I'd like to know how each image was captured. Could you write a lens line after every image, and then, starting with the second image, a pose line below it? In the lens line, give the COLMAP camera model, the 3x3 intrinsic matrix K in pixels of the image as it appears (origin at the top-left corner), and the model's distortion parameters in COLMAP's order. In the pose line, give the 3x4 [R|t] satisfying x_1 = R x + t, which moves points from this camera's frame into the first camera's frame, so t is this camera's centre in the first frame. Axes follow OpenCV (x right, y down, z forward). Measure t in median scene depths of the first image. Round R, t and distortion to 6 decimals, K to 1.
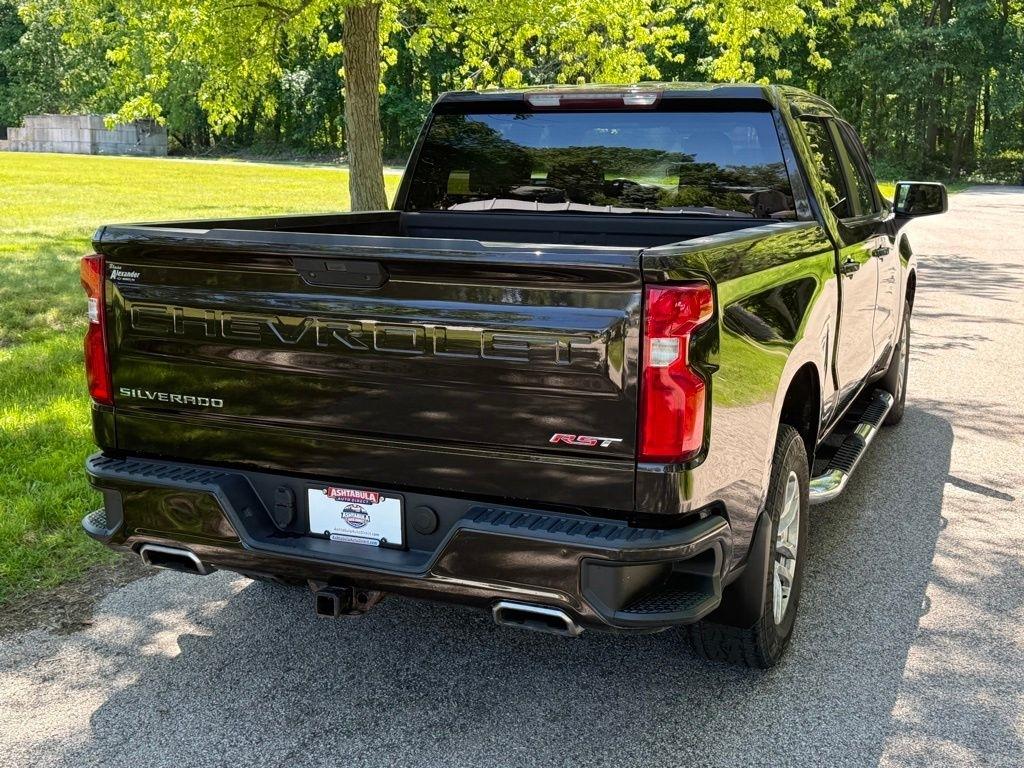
lens RADIAL K [[1256.6, 0, 511.8], [0, 1256.6, 385.1], [0, 0, 1]] dist [0.162468, 0.020370]
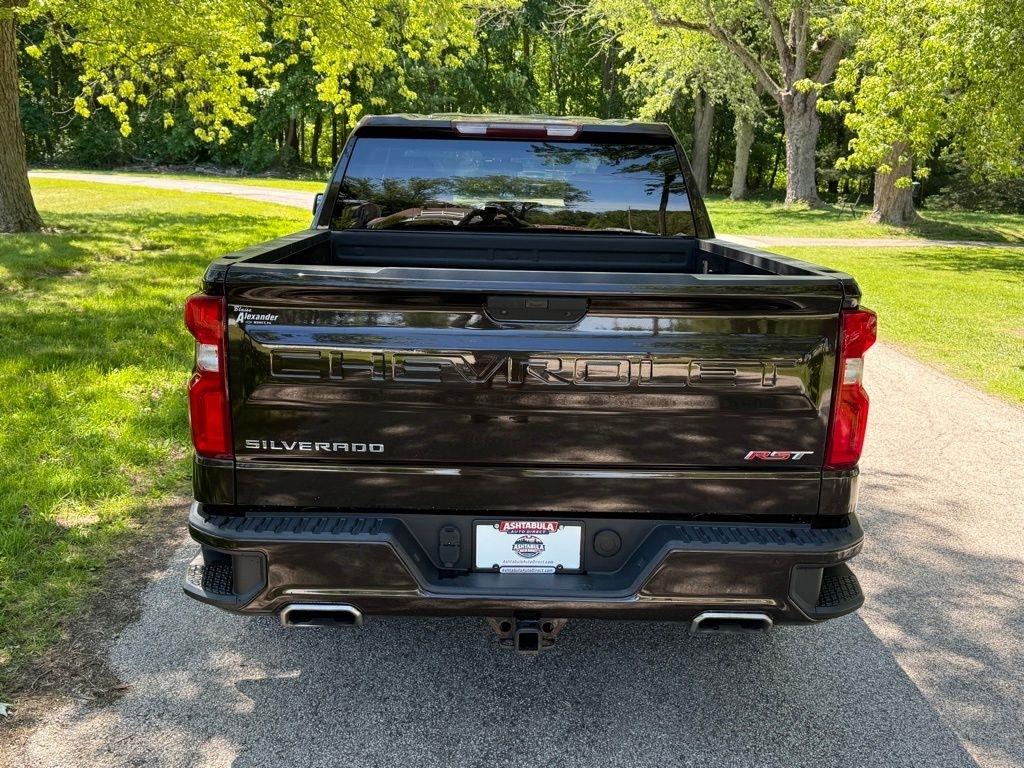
lens RADIAL K [[996.5, 0, 532.8], [0, 996.5, 379.6], [0, 0, 1]] dist [0.166368, -0.268291]
pose [[0.909558, -0.072310, 0.409237, -0.432450], [0.058969, 0.997239, 0.045144, -0.064805], [-0.411371, -0.016929, 0.911311, 0.264977]]
